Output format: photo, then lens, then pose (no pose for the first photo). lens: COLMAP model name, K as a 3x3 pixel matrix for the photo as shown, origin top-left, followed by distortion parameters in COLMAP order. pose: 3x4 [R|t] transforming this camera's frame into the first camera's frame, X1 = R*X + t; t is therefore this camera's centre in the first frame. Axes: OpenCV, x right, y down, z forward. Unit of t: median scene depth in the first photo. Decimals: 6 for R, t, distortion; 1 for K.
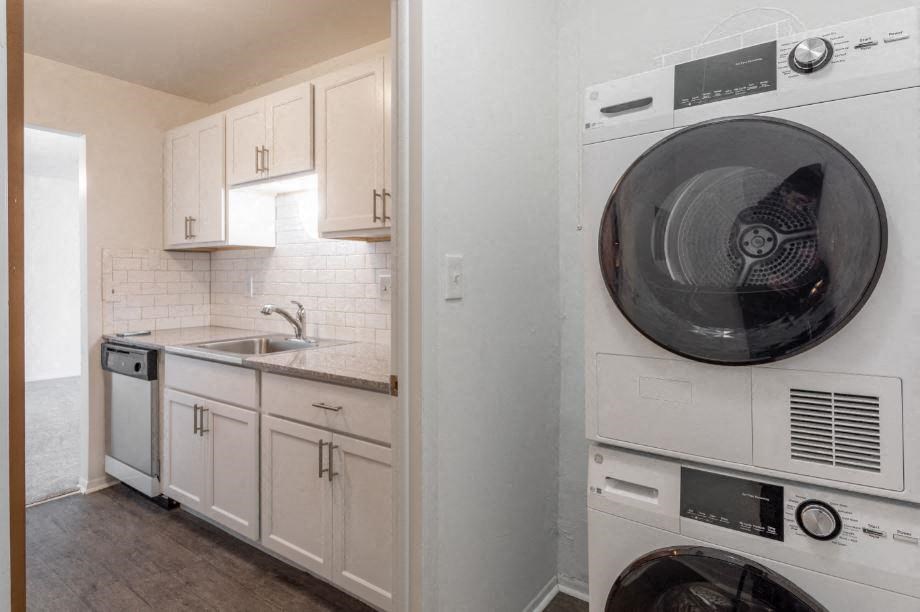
lens RADIAL K [[483.1, 0, 442.5], [0, 483.1, 283.3], [0, 0, 1]] dist [0.006193, -0.000530]
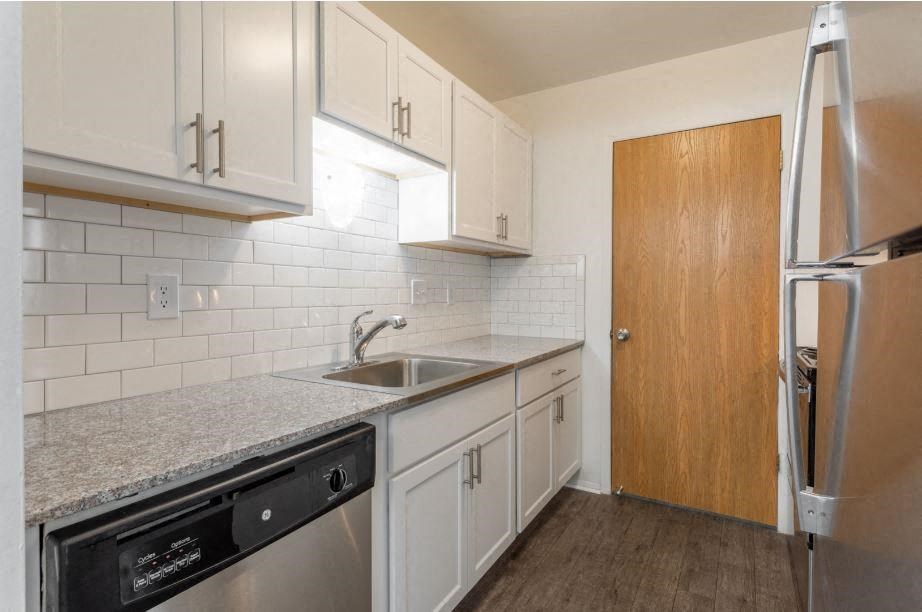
lens RADIAL K [[463.2, 0, 492.0], [0, 463.2, 299.2], [0, 0, 1]] dist [-0.002449, -0.000405]
pose [[-0.127612, -0.015709, 0.991700, -1.177599], [0.006569, 0.999839, 0.016683, 0.009606], [-0.991802, 0.008644, -0.127488, 1.027962]]
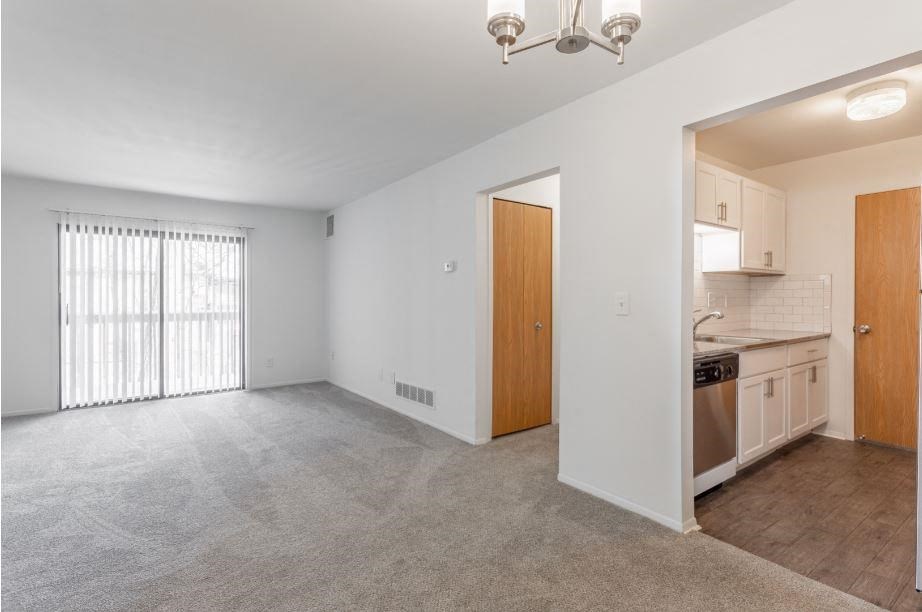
lens RADIAL K [[466.7, 0, 459.9], [0, 466.7, 304.3], [0, 0, 1]] dist [0.033133, -0.024177]
pose [[0.295606, -0.008132, 0.955275, -2.120121], [0.009398, 0.999940, 0.005604, 0.007481], [-0.955264, 0.007322, 0.295665, 1.442916]]
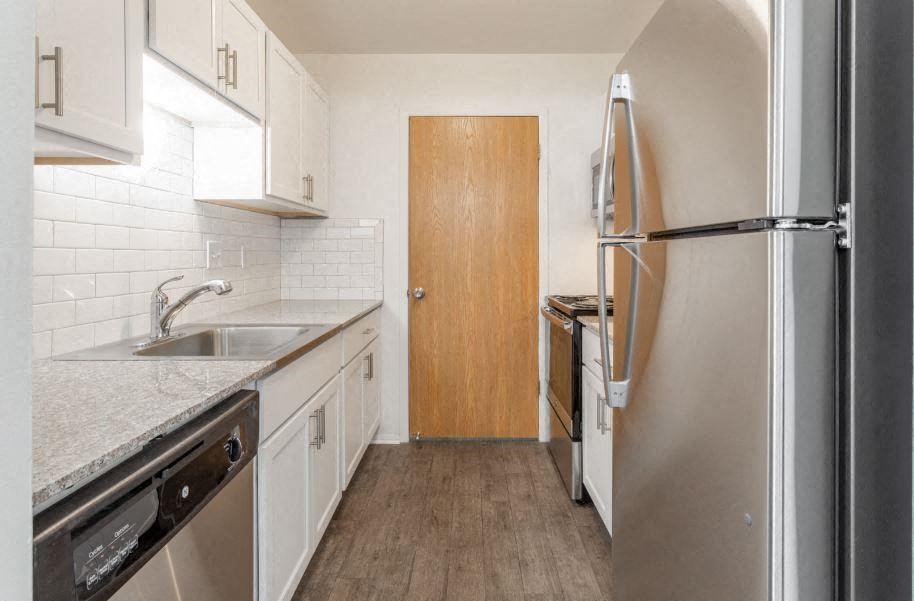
lens RADIAL K [[475.6, 0, 493.4], [0, 475.6, 260.0], [0, 0, 1]] dist [-0.003487, 0.000456]
pose [[-0.626796, -0.007863, 0.779143, -1.214645], [0.007984, 0.999832, 0.016513, 0.009109], [-0.779142, 0.016571, -0.626628, 1.215993]]
